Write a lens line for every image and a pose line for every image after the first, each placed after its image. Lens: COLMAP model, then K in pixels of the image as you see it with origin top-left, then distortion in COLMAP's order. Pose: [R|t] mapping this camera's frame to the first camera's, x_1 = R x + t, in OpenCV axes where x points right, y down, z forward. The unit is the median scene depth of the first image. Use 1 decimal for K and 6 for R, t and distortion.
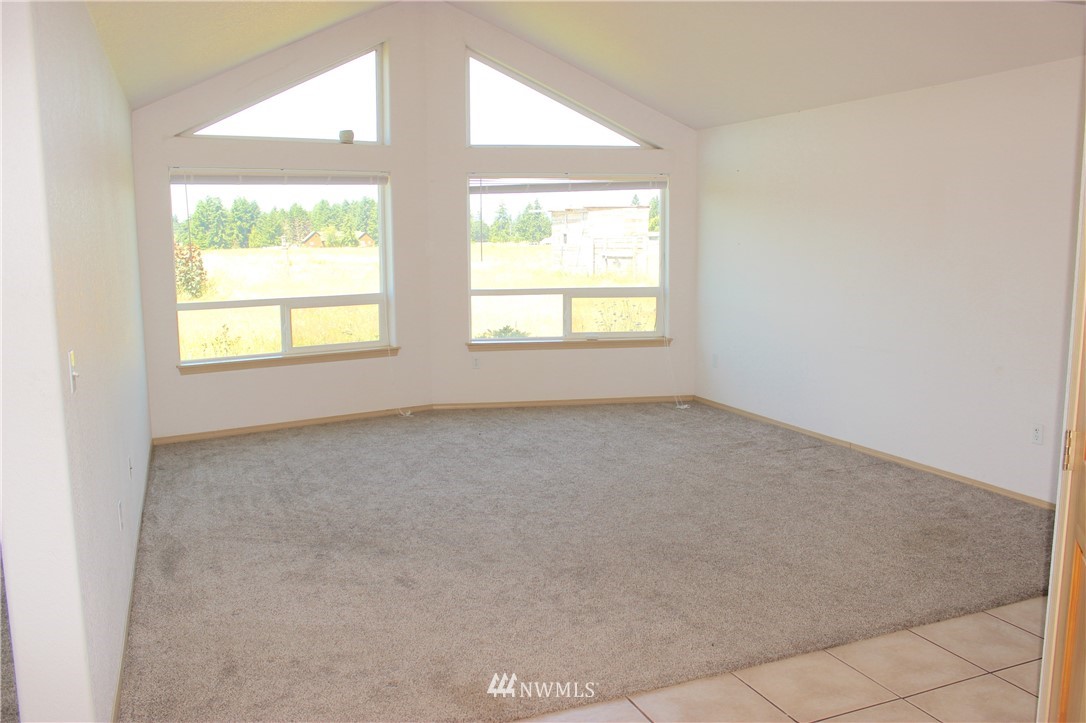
lens RADIAL K [[914.2, 0, 548.3], [0, 914.2, 367.1], [0, 0, 1]] dist [-0.143601, 0.112944]
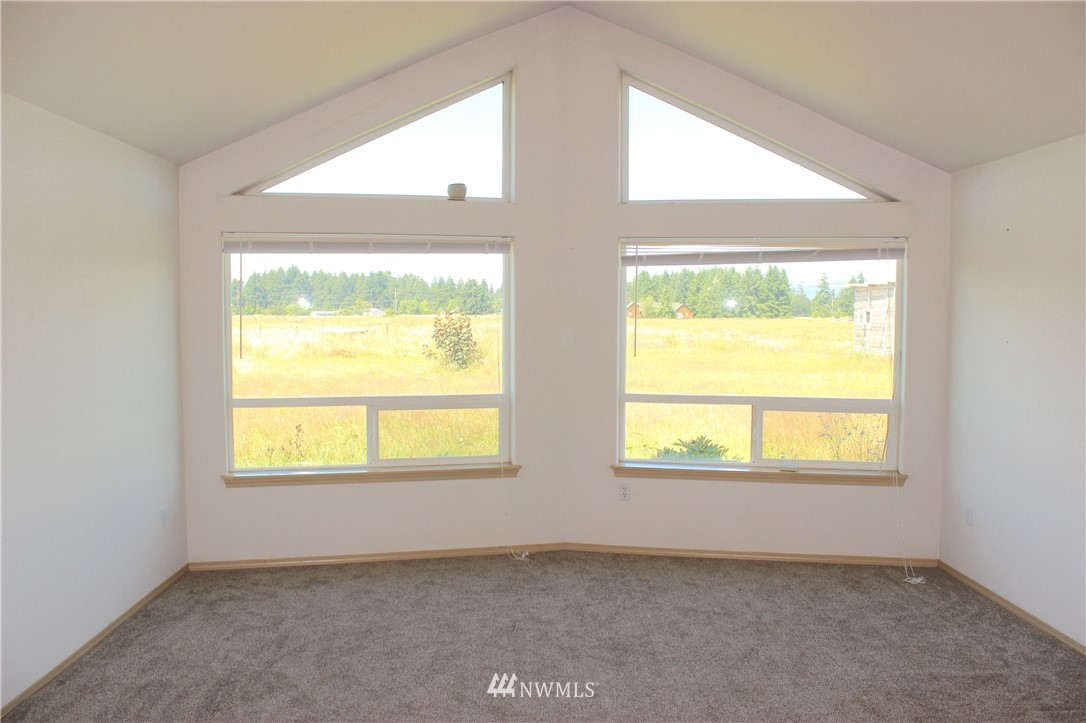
lens RADIAL K [[914.2, 0, 539.8], [0, 914.2, 372.7], [0, 0, 1]] dist [-0.143601, 0.112944]
pose [[0.937919, 0.035919, -0.344990, 0.111192], [-0.060862, 0.996235, -0.061741, -0.052945], [0.341473, 0.078905, 0.936574, 0.283494]]
